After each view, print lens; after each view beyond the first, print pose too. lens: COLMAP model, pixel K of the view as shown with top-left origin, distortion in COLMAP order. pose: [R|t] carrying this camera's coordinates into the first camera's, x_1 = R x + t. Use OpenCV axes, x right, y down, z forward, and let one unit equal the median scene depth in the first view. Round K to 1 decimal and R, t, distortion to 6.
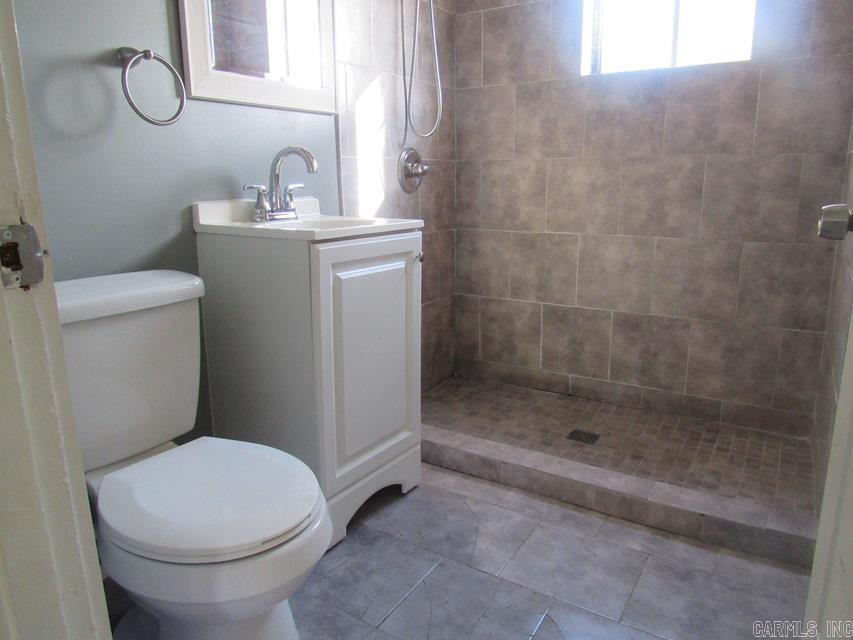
lens RADIAL K [[610.4, 0, 428.2], [0, 610.4, 319.9], [0, 0, 1]] dist [-0.028202, 0.005134]
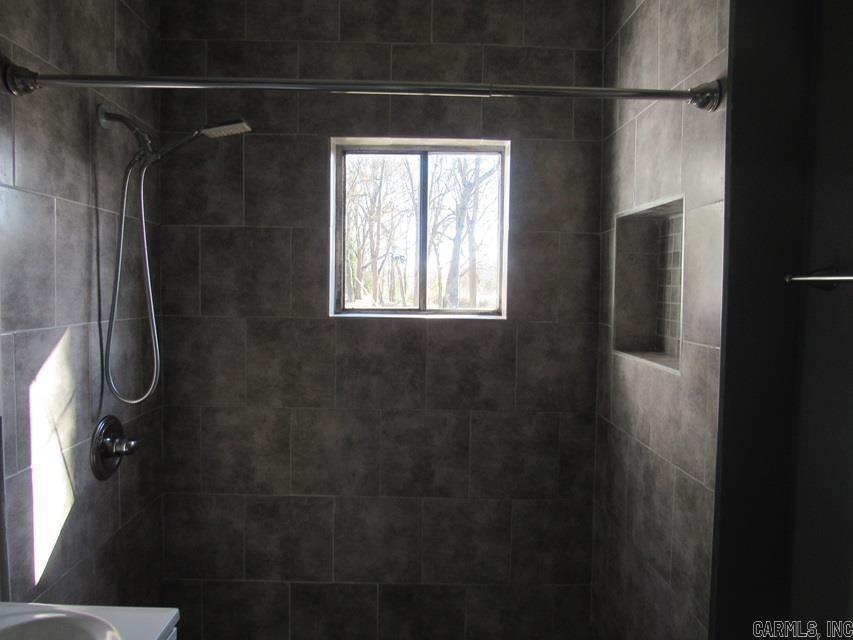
lens RADIAL K [[610.4, 0, 425.2], [0, 610.4, 317.3], [0, 0, 1]] dist [-0.028202, 0.005134]
pose [[0.841429, -0.004628, 0.540348, -0.098153], [0.099024, 0.984350, -0.145769, -0.256754], [-0.531217, 0.176161, 0.828719, 0.208176]]
